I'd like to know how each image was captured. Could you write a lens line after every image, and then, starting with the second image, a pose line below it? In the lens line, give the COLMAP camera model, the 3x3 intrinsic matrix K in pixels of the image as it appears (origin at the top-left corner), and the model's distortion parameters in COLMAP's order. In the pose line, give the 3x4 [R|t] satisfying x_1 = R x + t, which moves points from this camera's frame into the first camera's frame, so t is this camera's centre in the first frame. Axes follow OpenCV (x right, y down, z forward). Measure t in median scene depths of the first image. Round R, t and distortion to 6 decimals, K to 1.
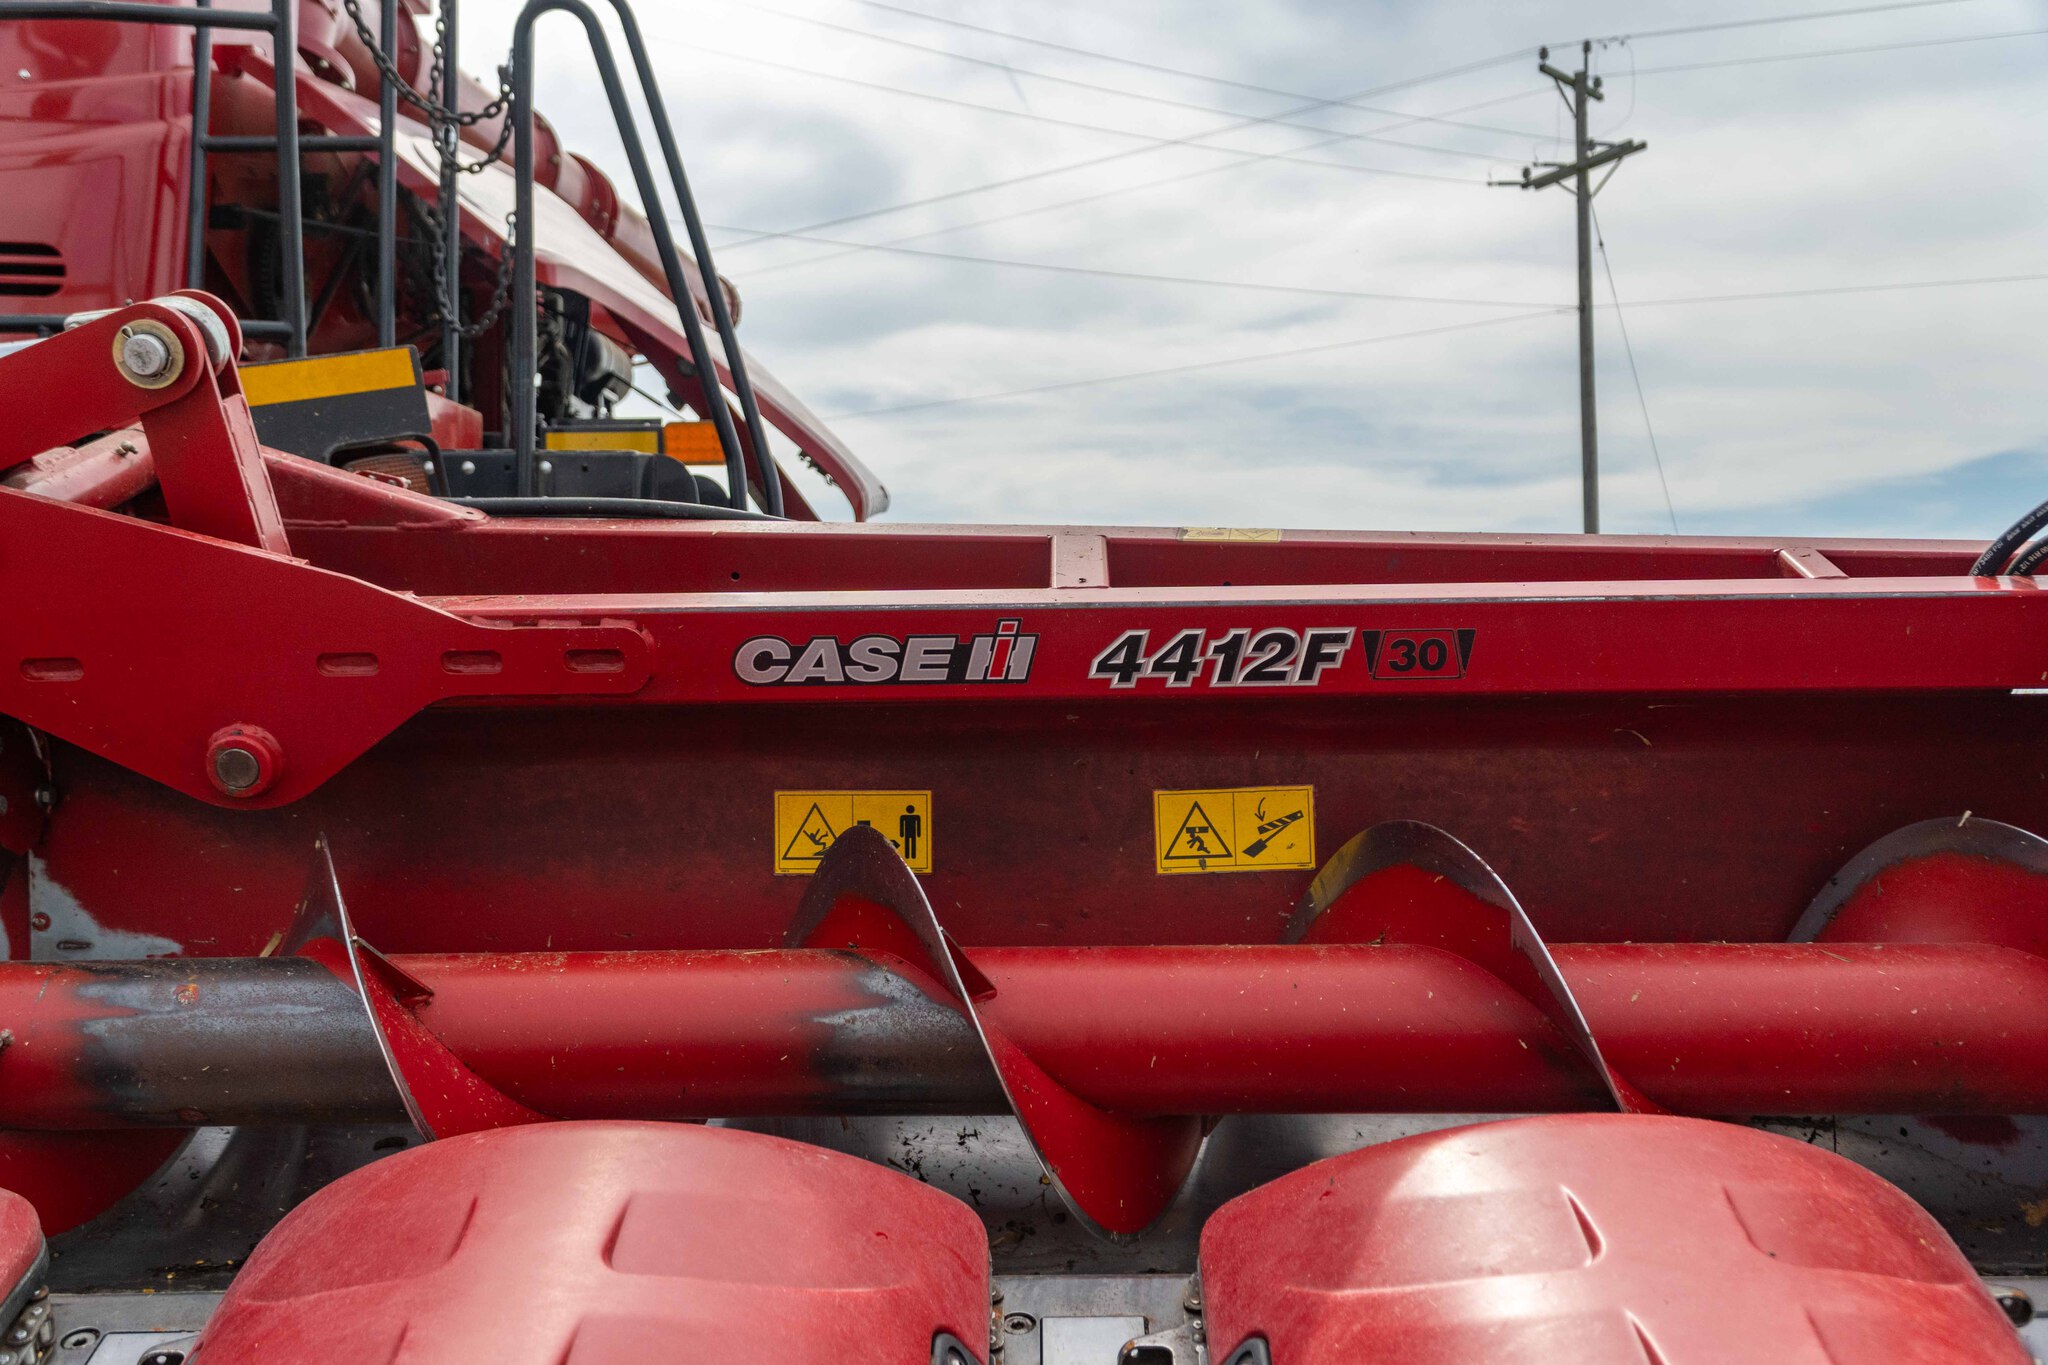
lens RADIAL K [[2162.4, 0, 1024.0], [0, 2162.4, 682.5], [0, 0, 1]] dist [0.081261, -0.056484]
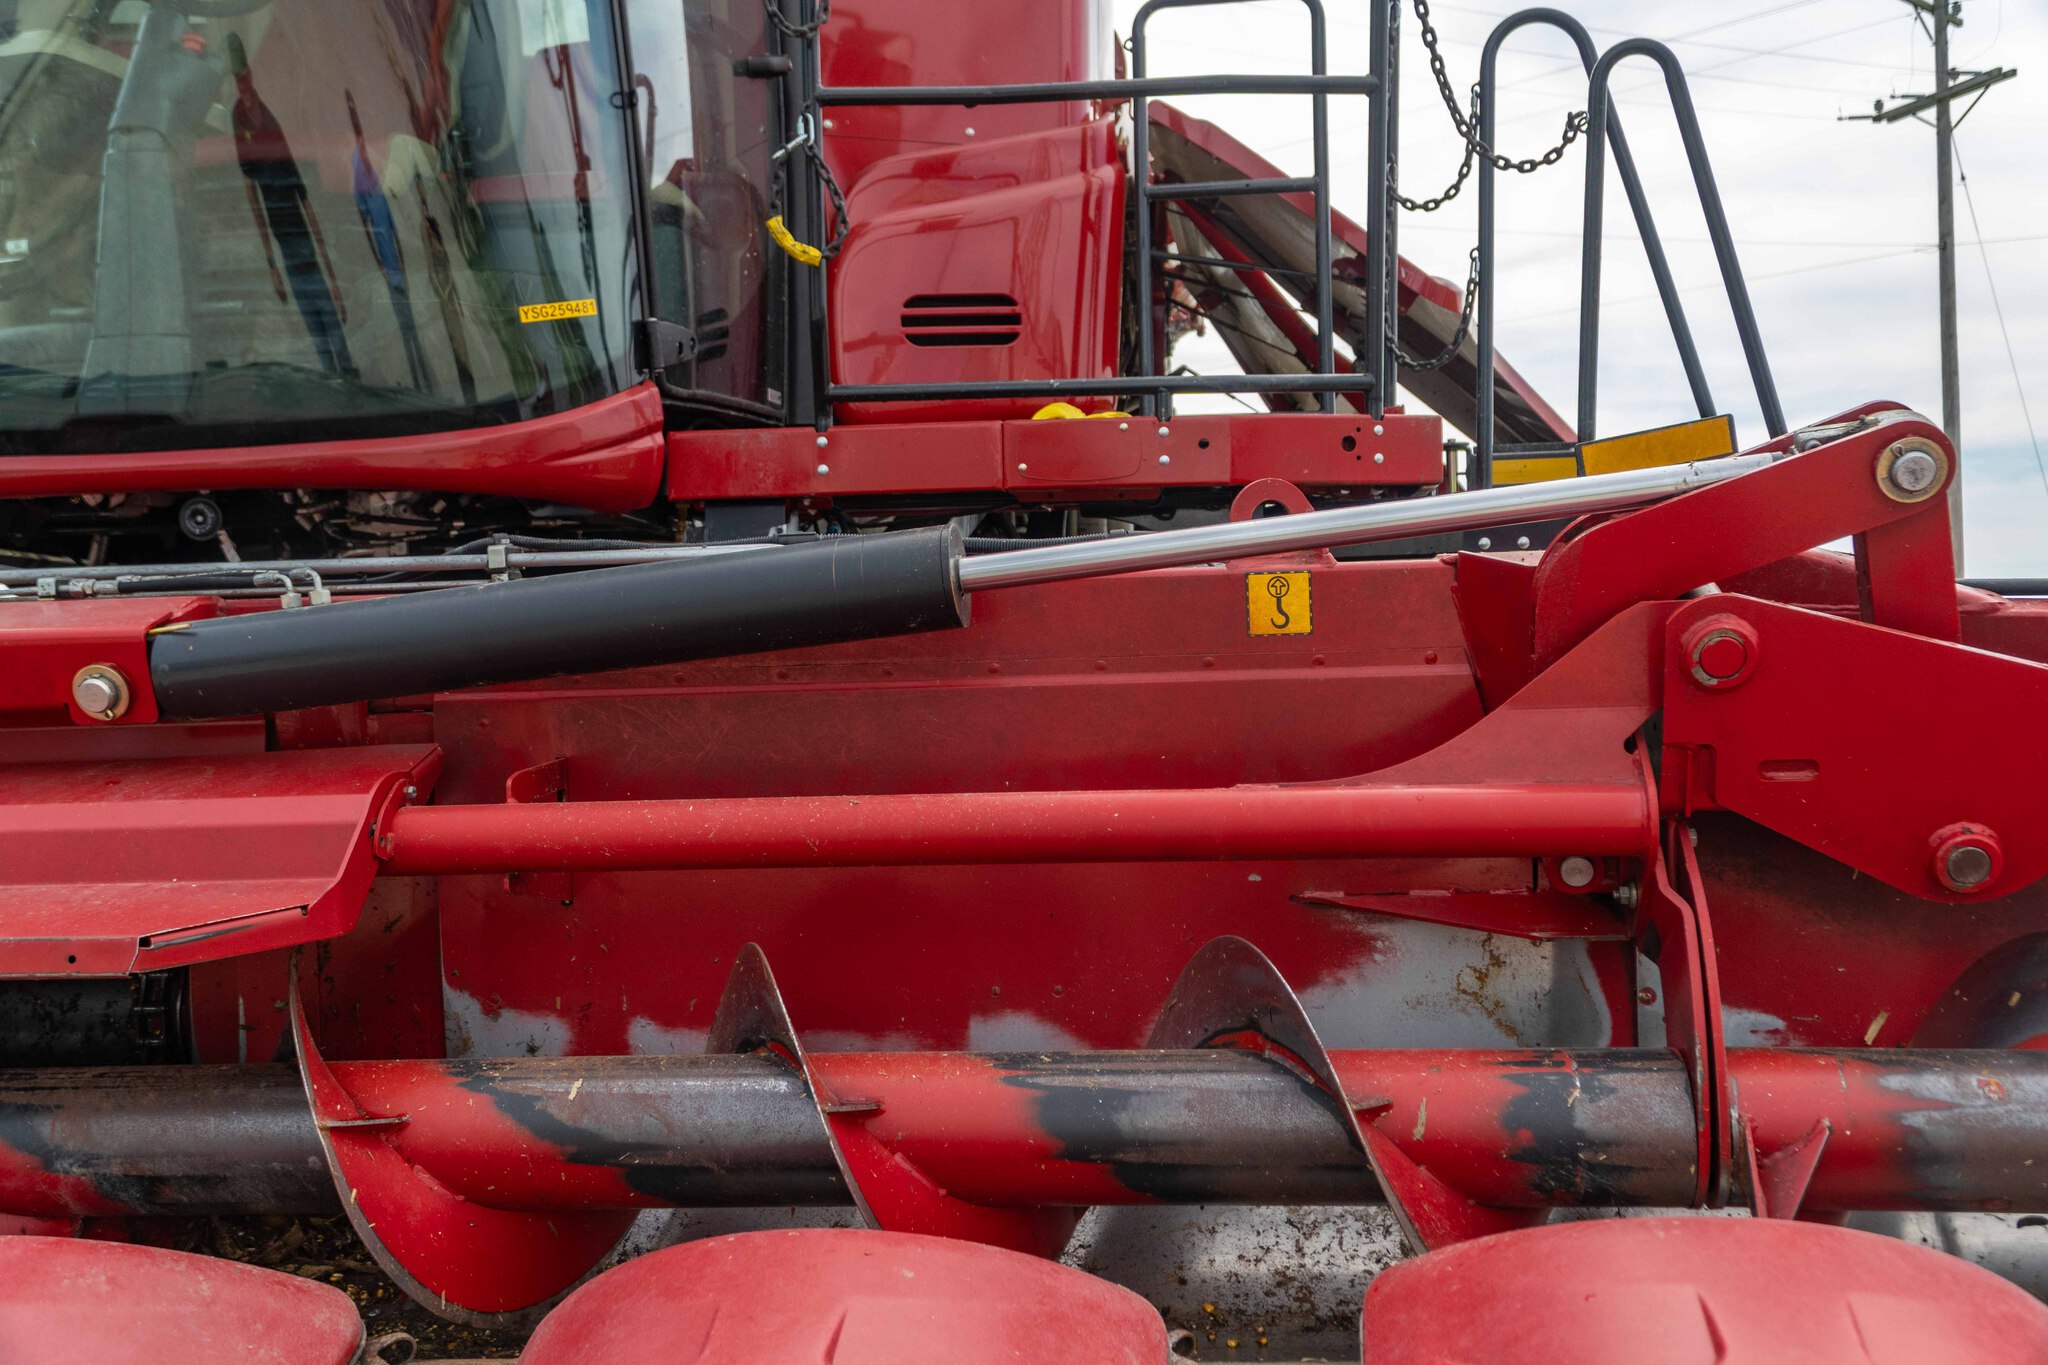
lens RADIAL K [[2162.4, 0, 1024.0], [0, 2162.4, 682.5], [0, 0, 1]] dist [0.081261, -0.056484]
pose [[0.994075, -0.008487, -0.108361, -0.324071], [0.010770, 0.999732, 0.020506, -0.034361], [0.108158, -0.021551, 0.993900, -0.036746]]
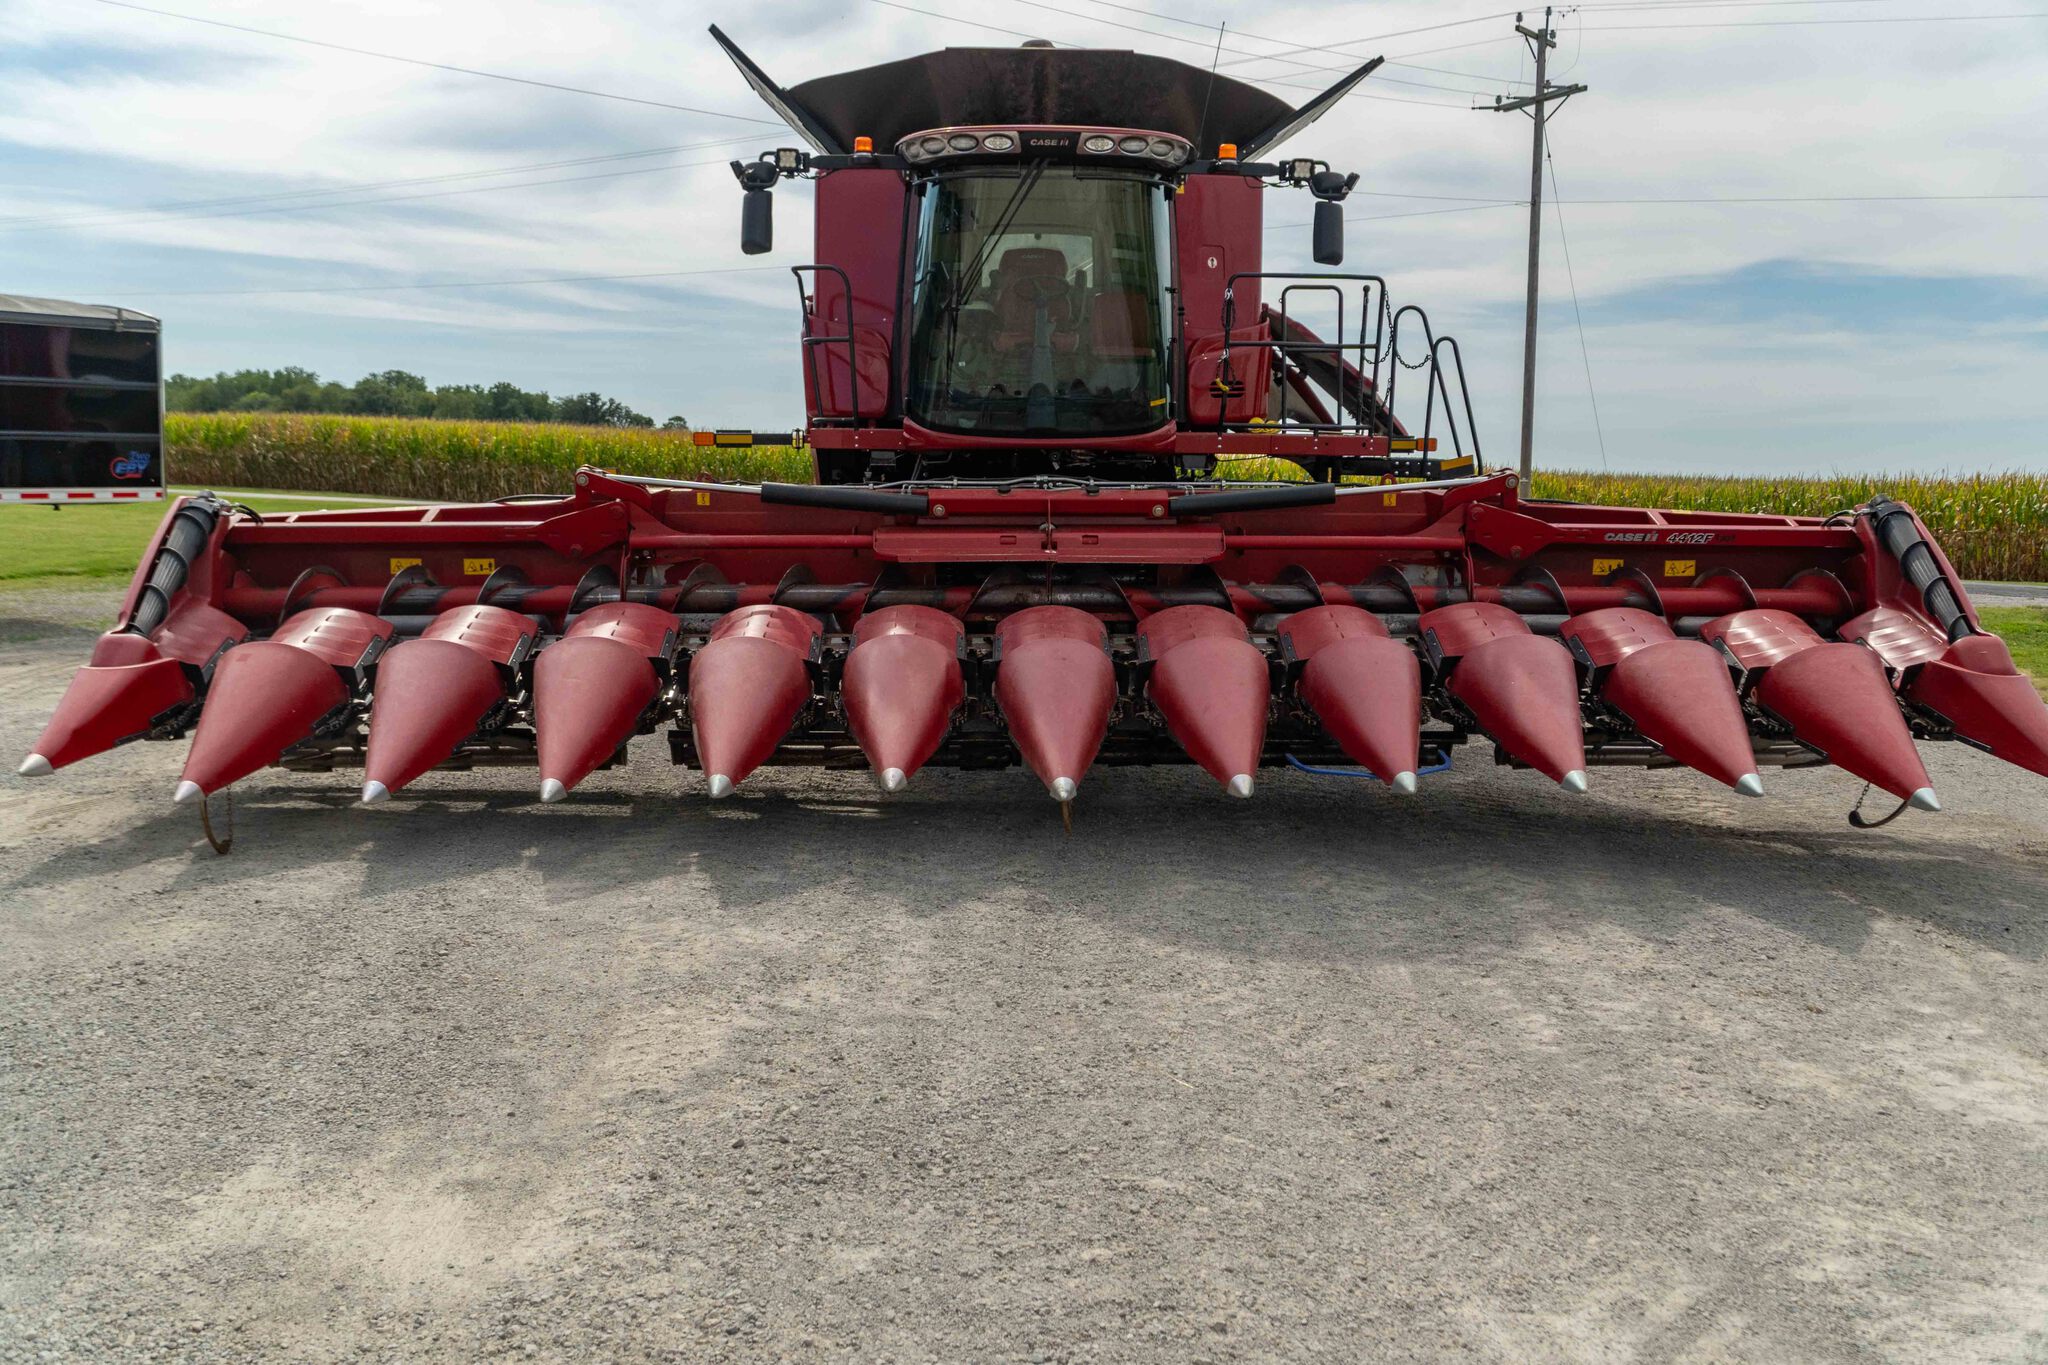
lens RADIAL K [[1835.4, 0, 1024.0], [0, 1835.4, 682.5], [0, 0, 1]] dist [0.042818, 0.008856]
pose [[0.999254, 0.021590, 0.032026, -0.843327], [-0.025721, 0.990548, 0.134732, -0.114226], [-0.028814, -0.135455, 0.990364, -1.780164]]
